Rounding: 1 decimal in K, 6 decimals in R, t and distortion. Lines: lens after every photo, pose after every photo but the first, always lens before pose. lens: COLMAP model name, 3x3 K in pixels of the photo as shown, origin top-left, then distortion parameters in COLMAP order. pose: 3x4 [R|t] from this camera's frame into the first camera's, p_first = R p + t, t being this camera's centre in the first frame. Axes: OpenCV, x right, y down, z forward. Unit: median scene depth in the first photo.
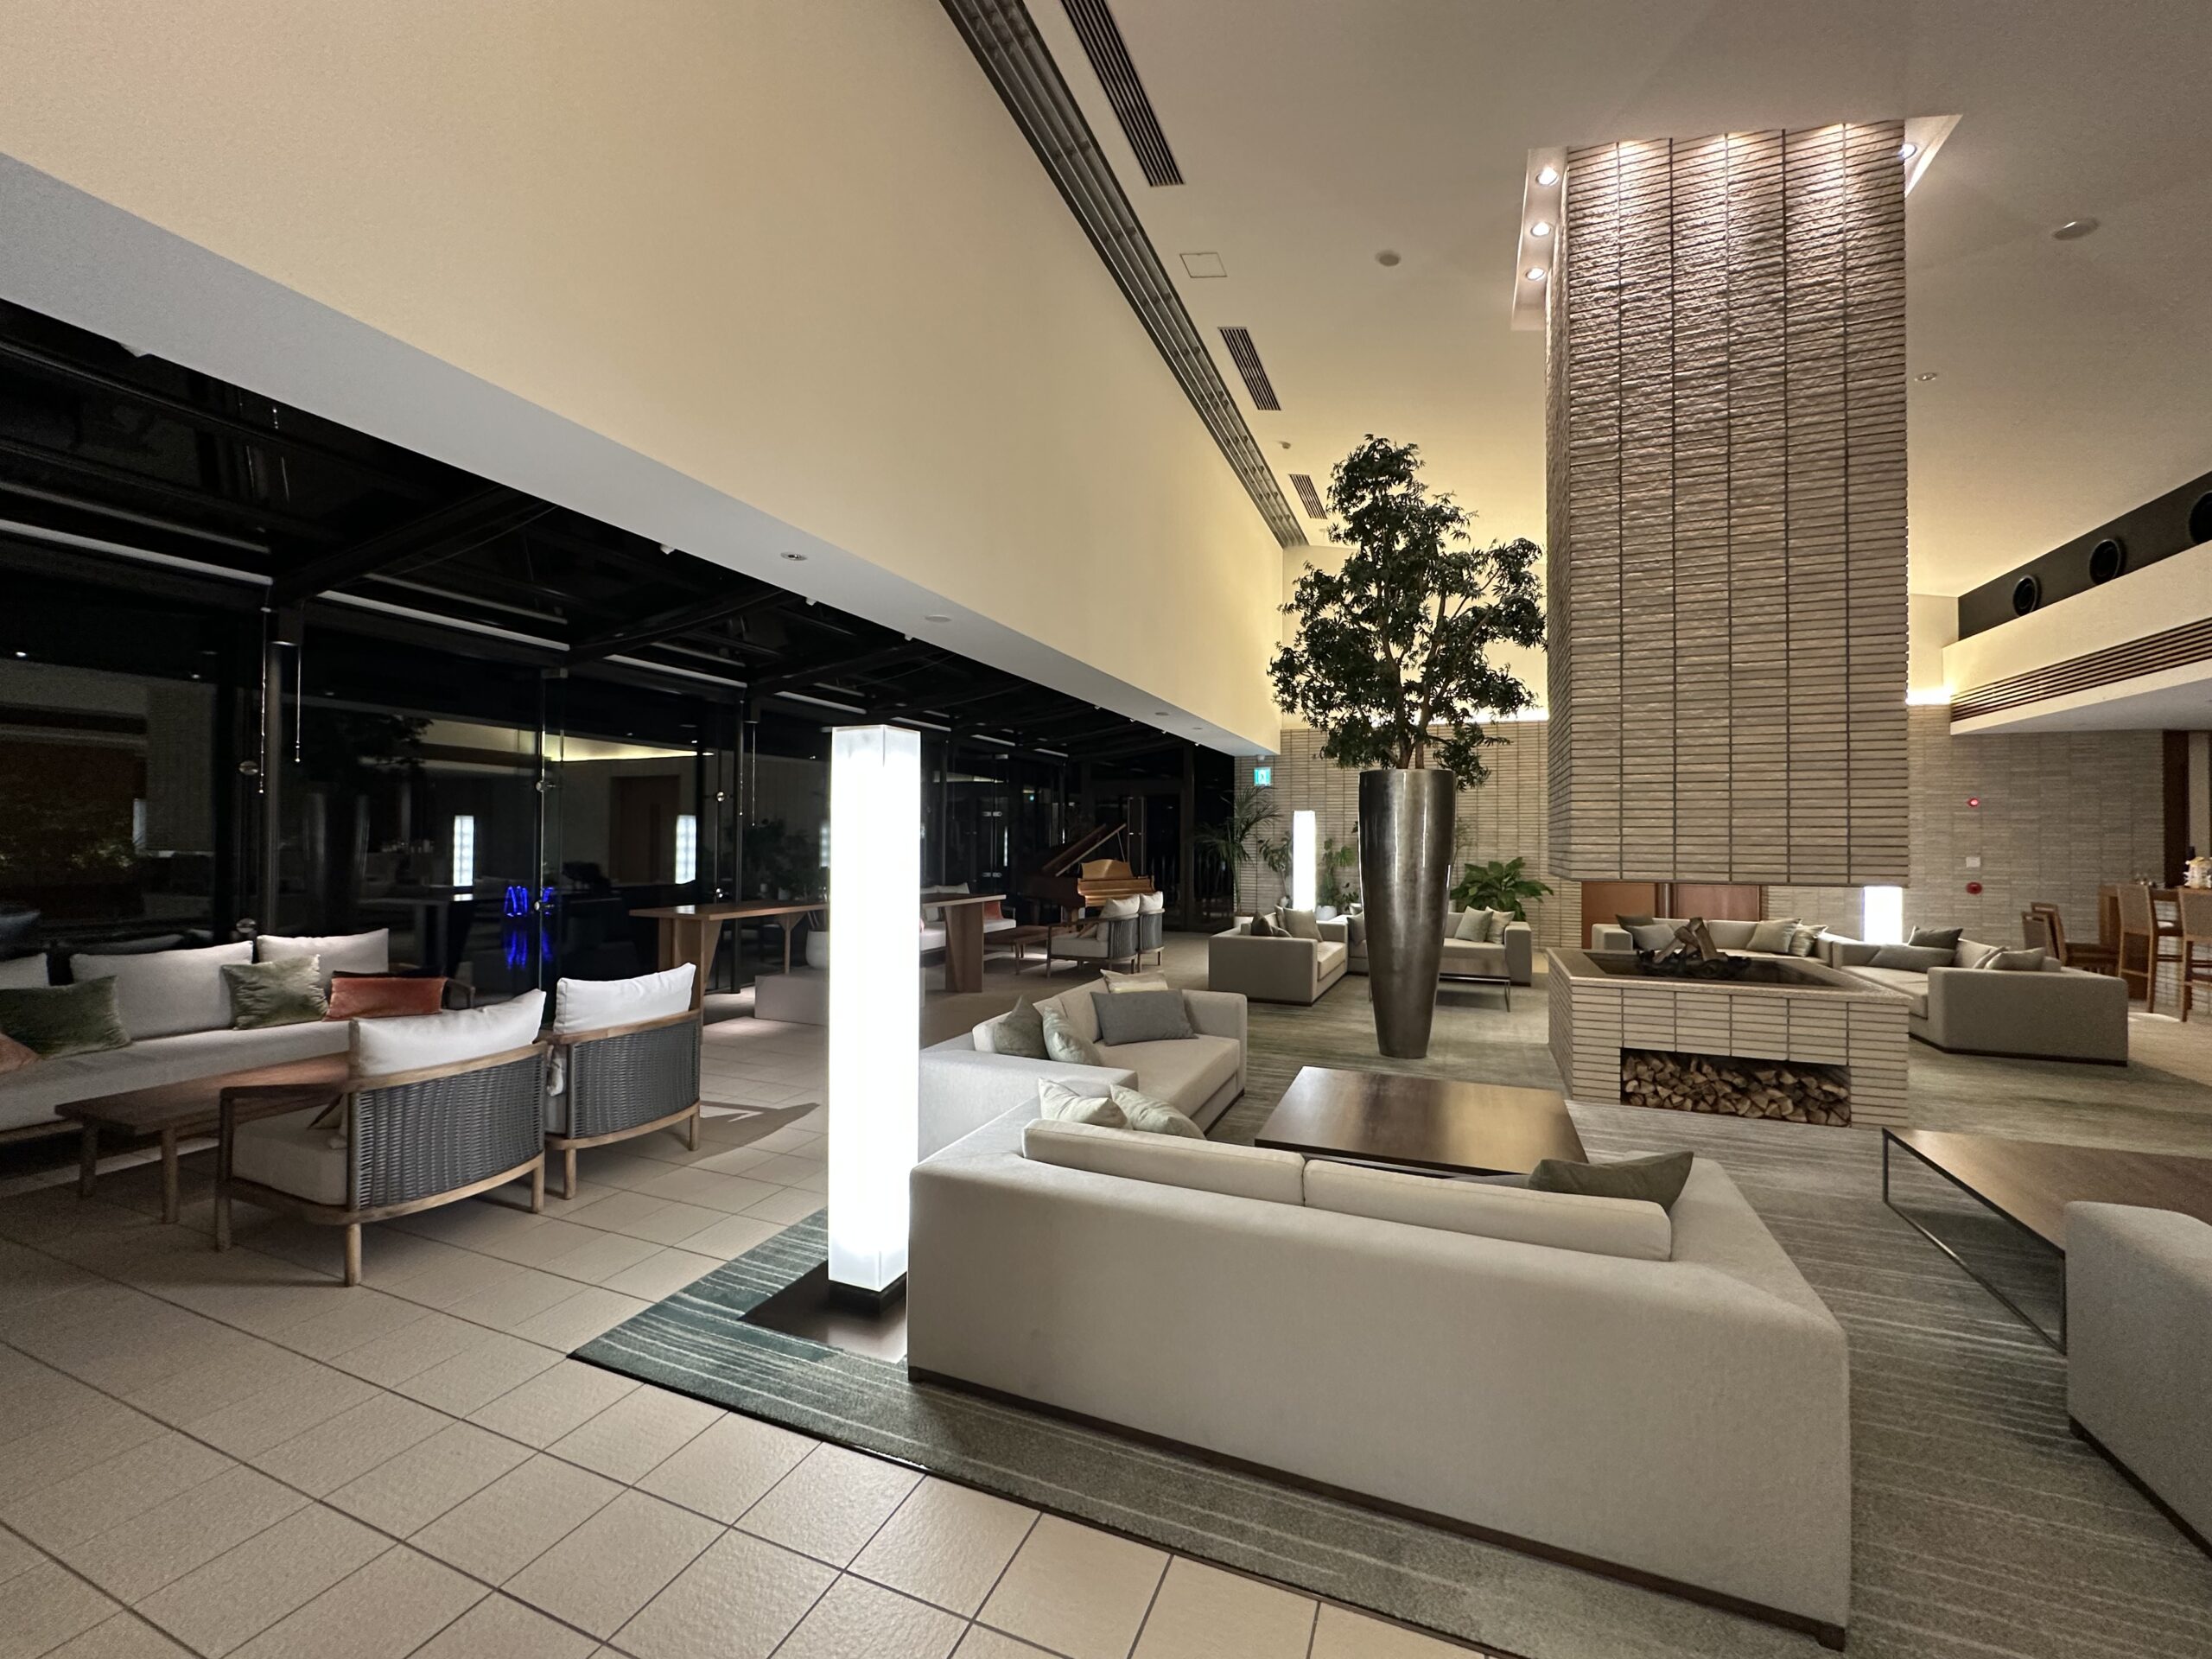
lens RADIAL K [[881.8, 0, 1117.3], [0, 881.8, 828.8], [0, 0, 1]] dist [-0.007277, 0.000727]
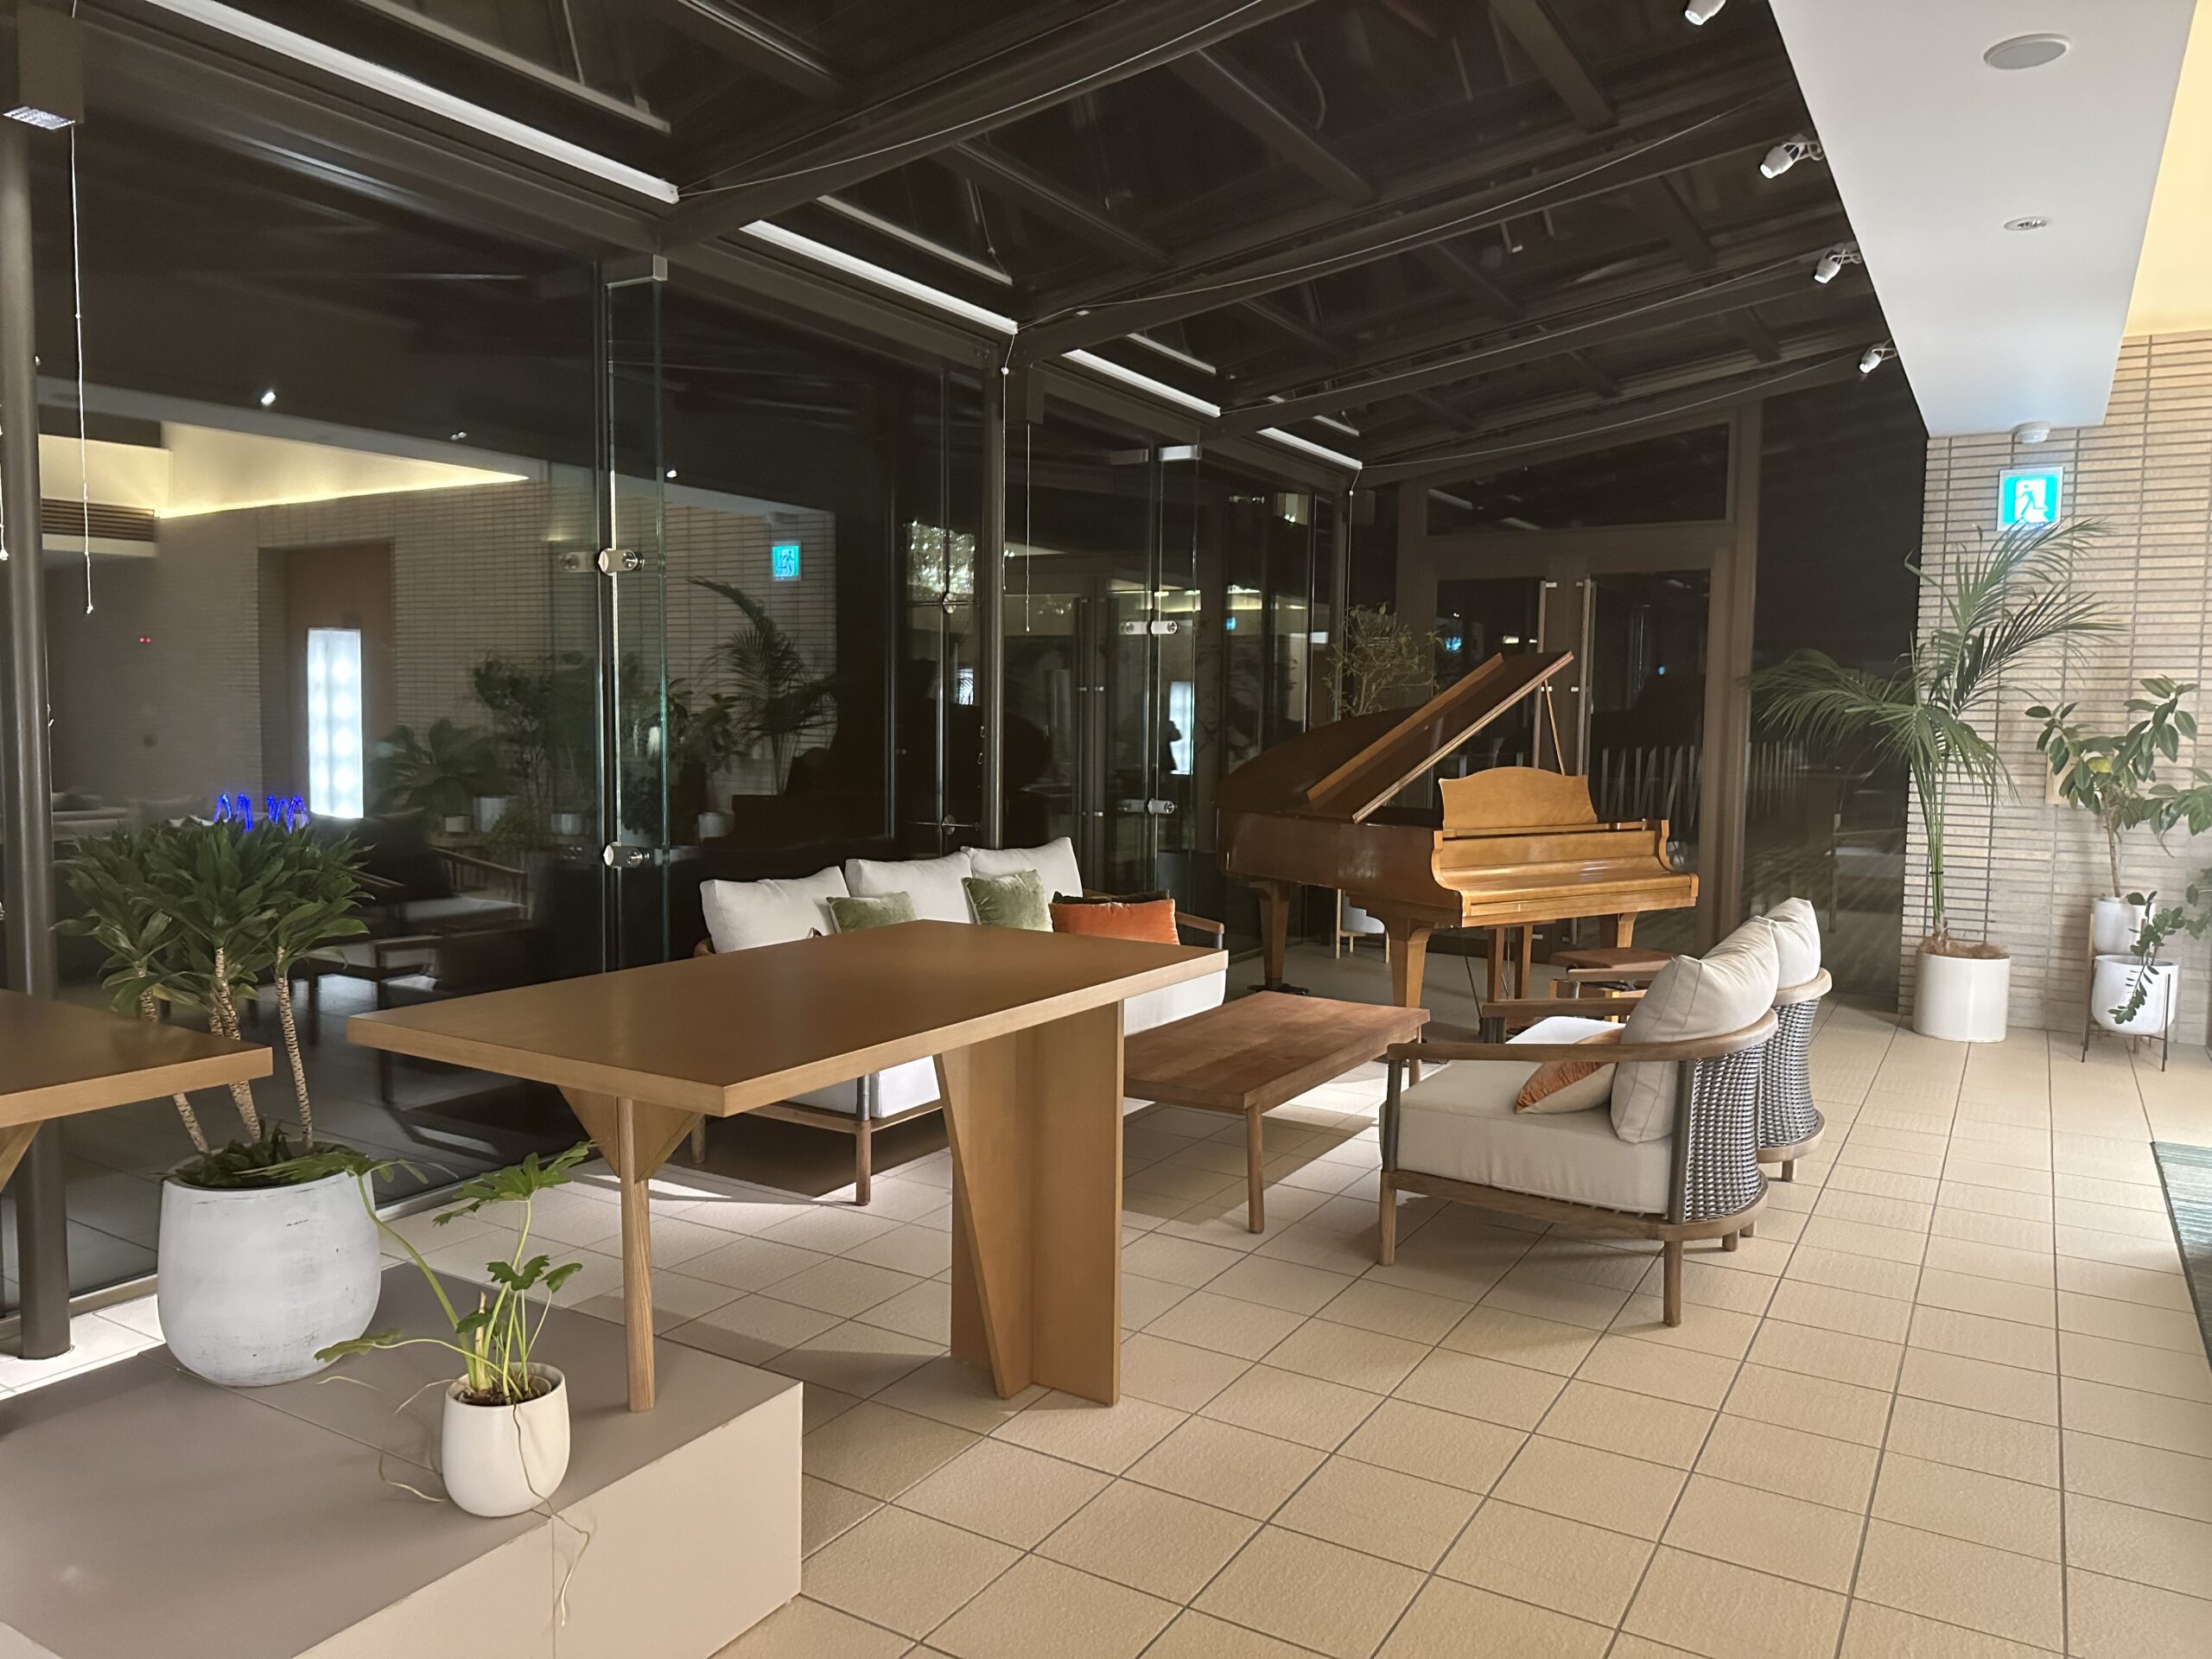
lens RADIAL K [[1544.4, 0, 1105.0], [0, 1544.4, 834.2], [0, 0, 1]] dist [-0.022851, 0.002109]
pose [[0.987118, 0.018317, -0.158943, -0.068653], [-0.004619, 0.996274, 0.086125, 0.012344], [0.159928, -0.084281, 0.983524, 0.446241]]
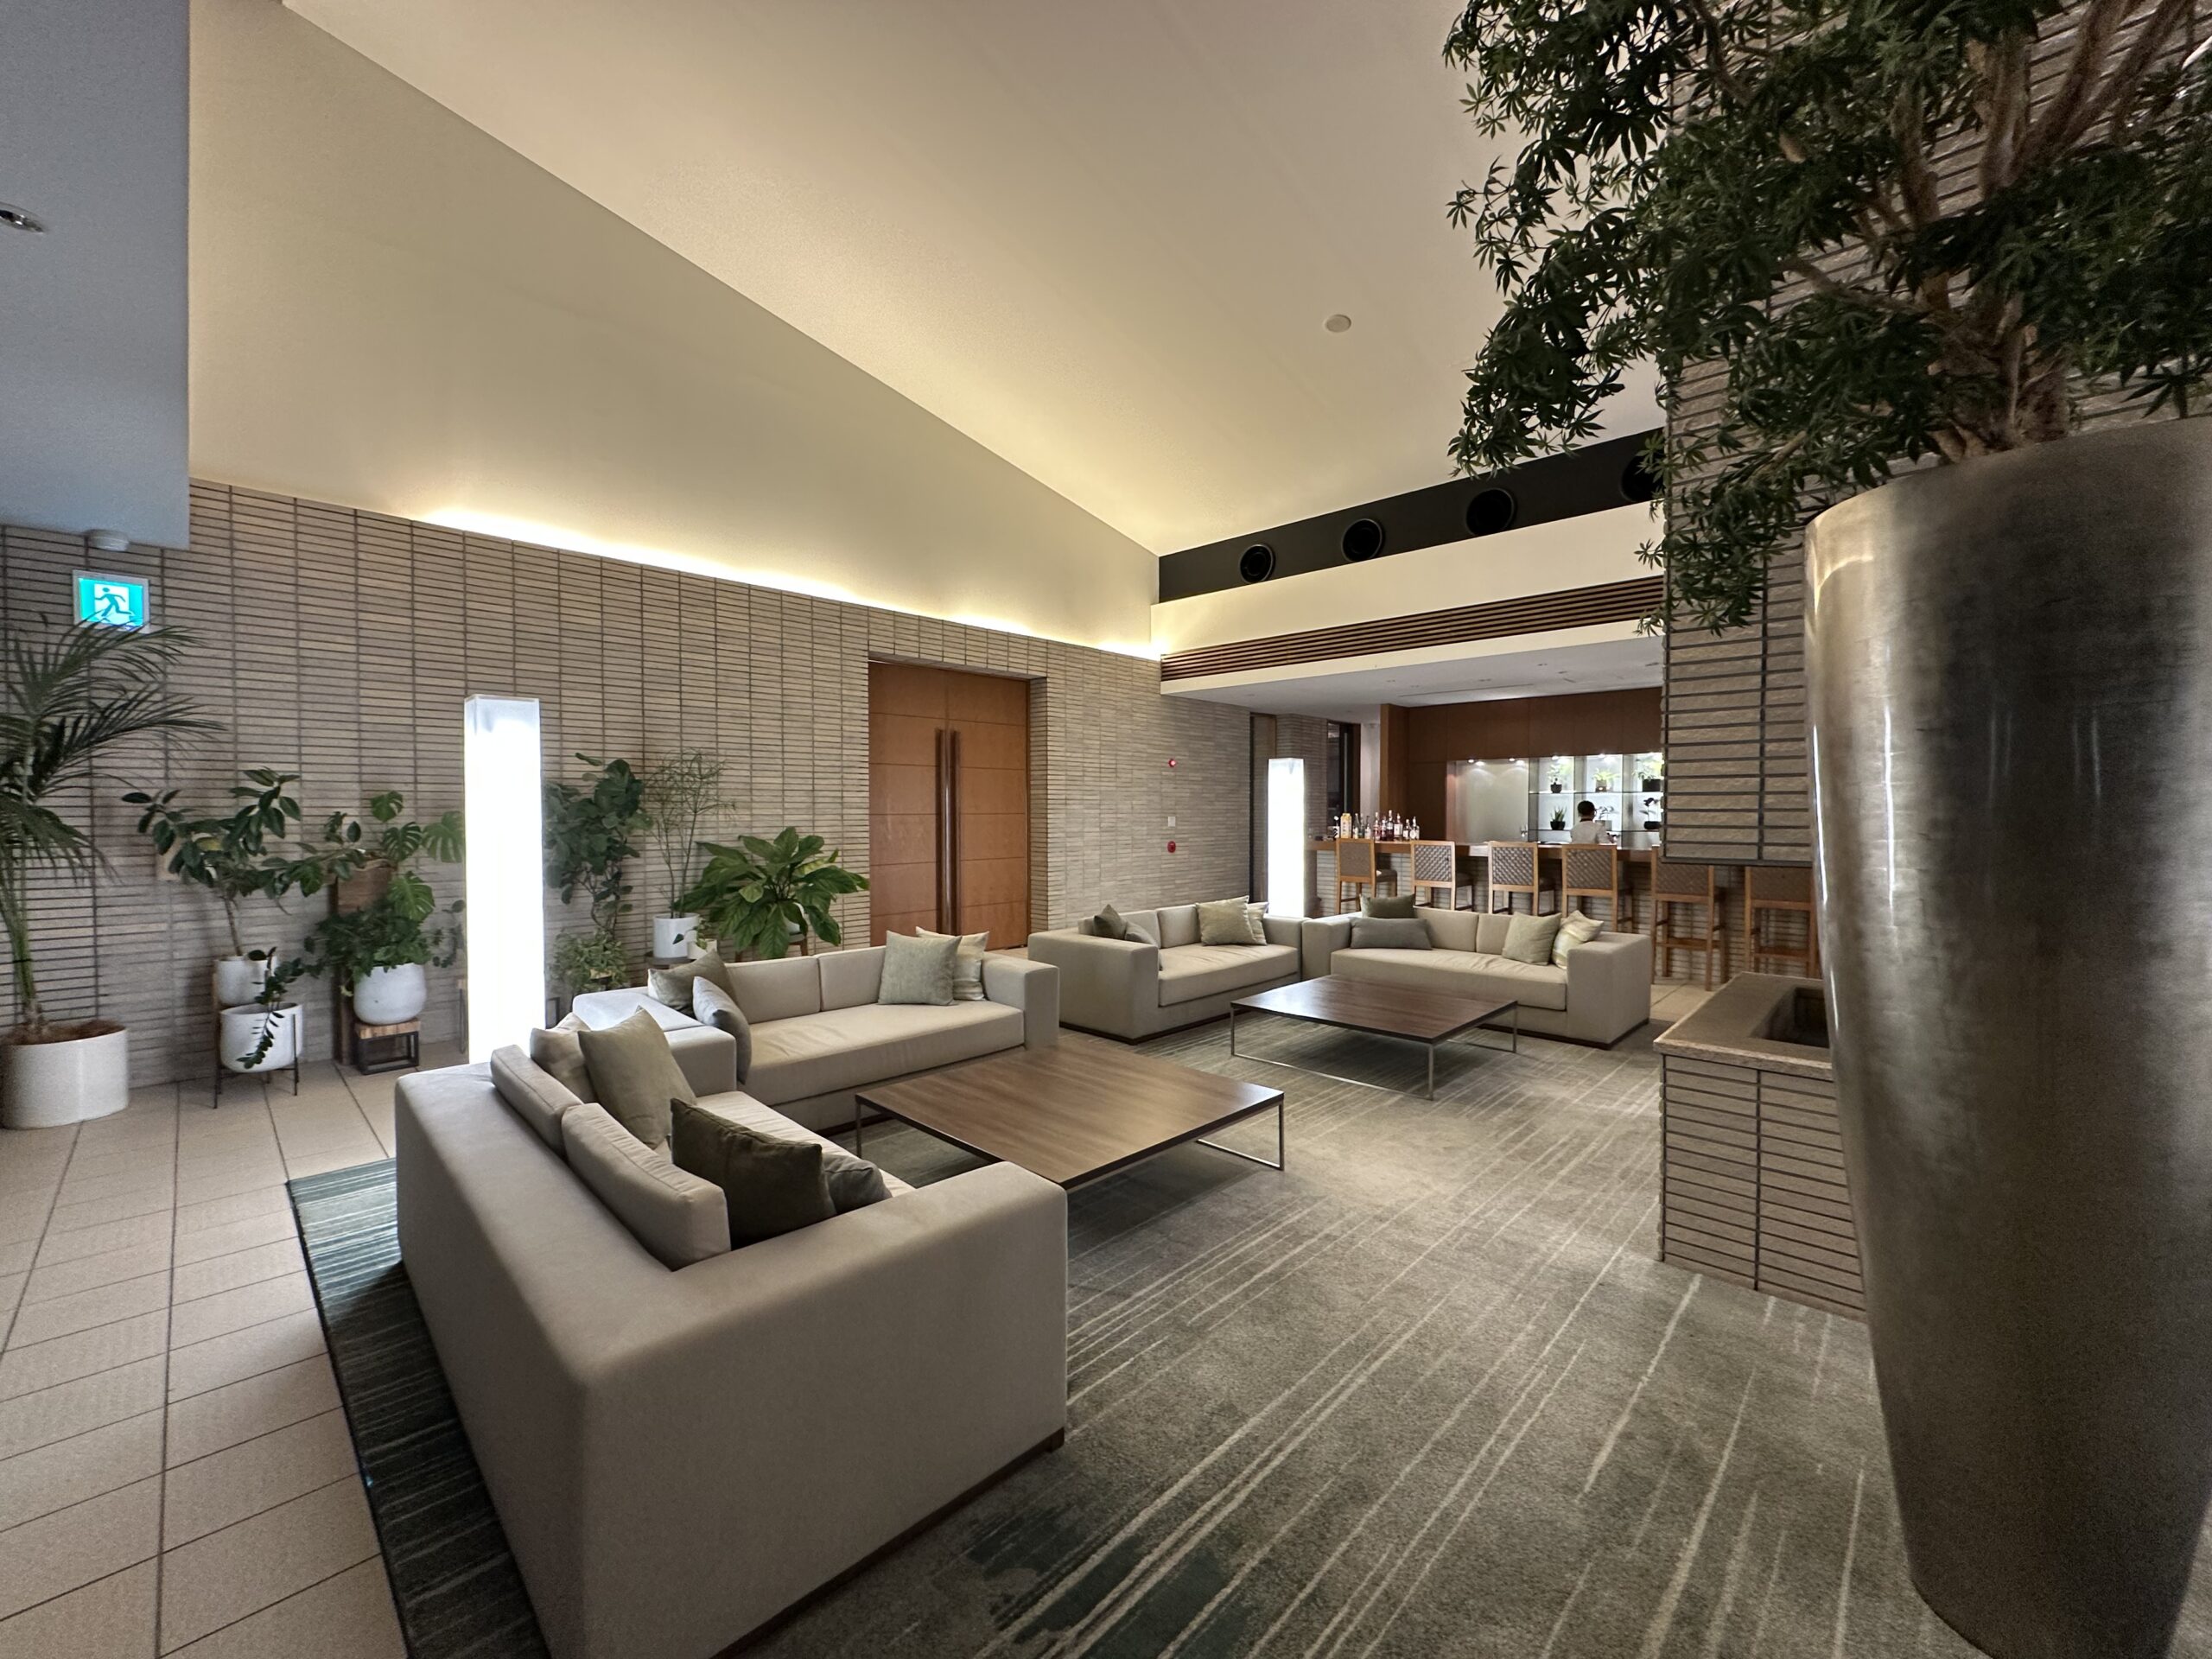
lens RADIAL K [[881.8, 0, 1107.9], [0, 881.8, 831.6], [0, 0, 1]] dist [-0.007277, 0.000727]
pose [[0.367765, -0.028550, 0.929481, -0.004896], [-0.008253, 0.999389, 0.033963, 0.012820], [-0.929882, -0.020162, 0.367304, 0.565260]]
